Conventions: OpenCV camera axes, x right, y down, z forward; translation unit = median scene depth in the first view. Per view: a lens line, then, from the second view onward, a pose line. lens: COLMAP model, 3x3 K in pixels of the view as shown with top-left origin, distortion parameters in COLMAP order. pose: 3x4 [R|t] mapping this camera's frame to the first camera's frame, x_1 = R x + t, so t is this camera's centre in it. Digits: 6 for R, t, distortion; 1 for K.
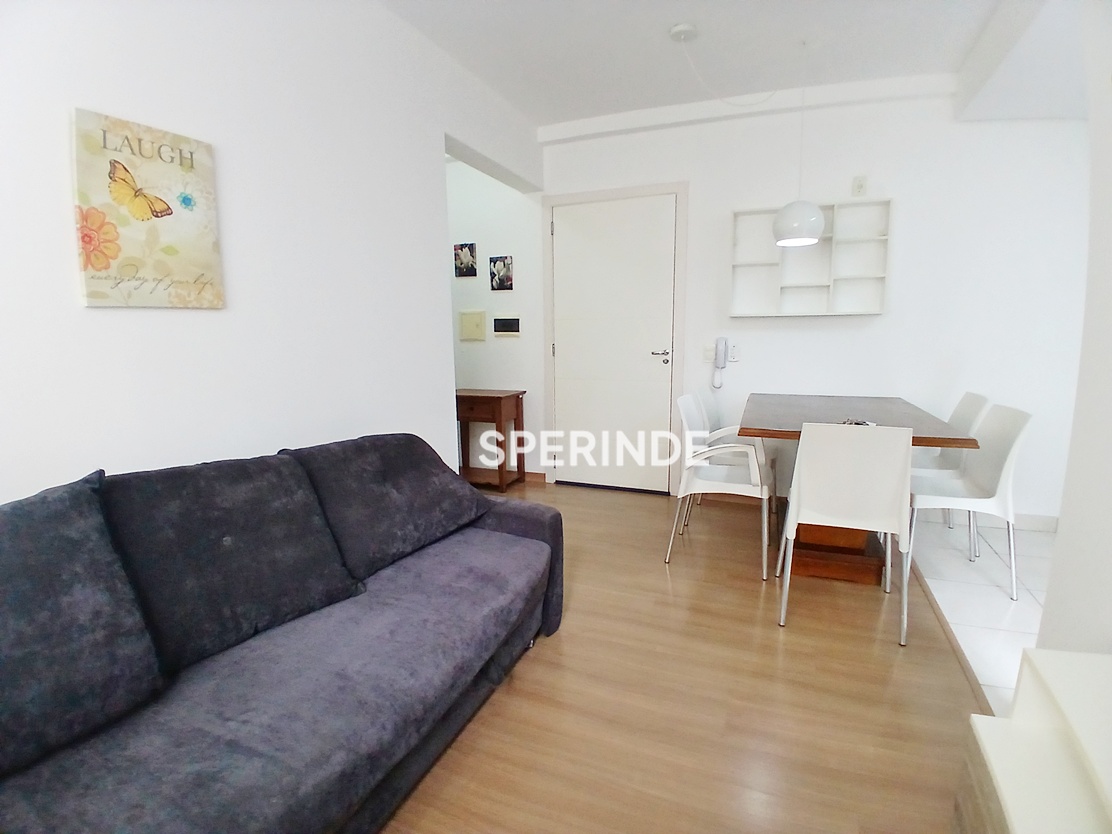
lens RADIAL K [[559.3, 0, 548.5], [0, 559.3, 433.3], [0, 0, 1]] dist [-0.013635, -0.030622]
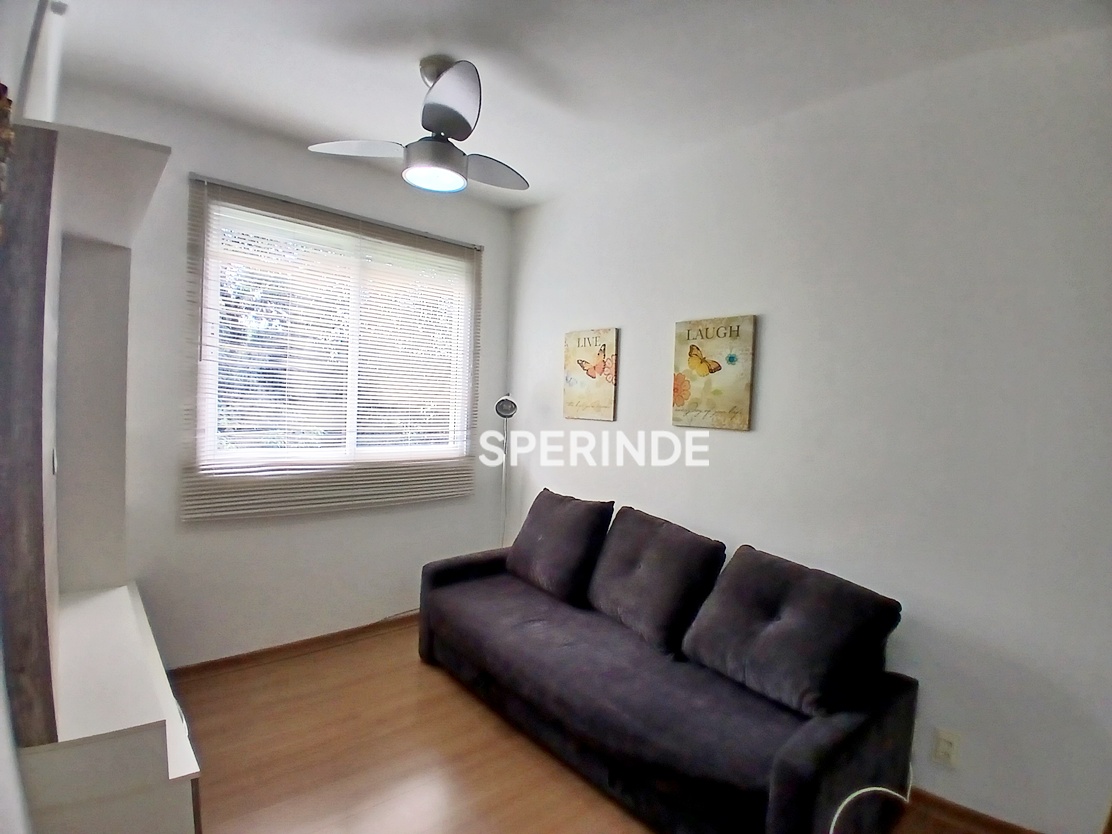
lens RADIAL K [[559.3, 0, 550.5], [0, 559.3, 414.3], [0, 0, 1]] dist [-0.013635, -0.030622]
pose [[-0.423065, 0.027866, -0.905671, 0.943406], [-0.191049, 0.974313, 0.119222, -0.367700], [0.885729, 0.223466, -0.406874, 1.228169]]
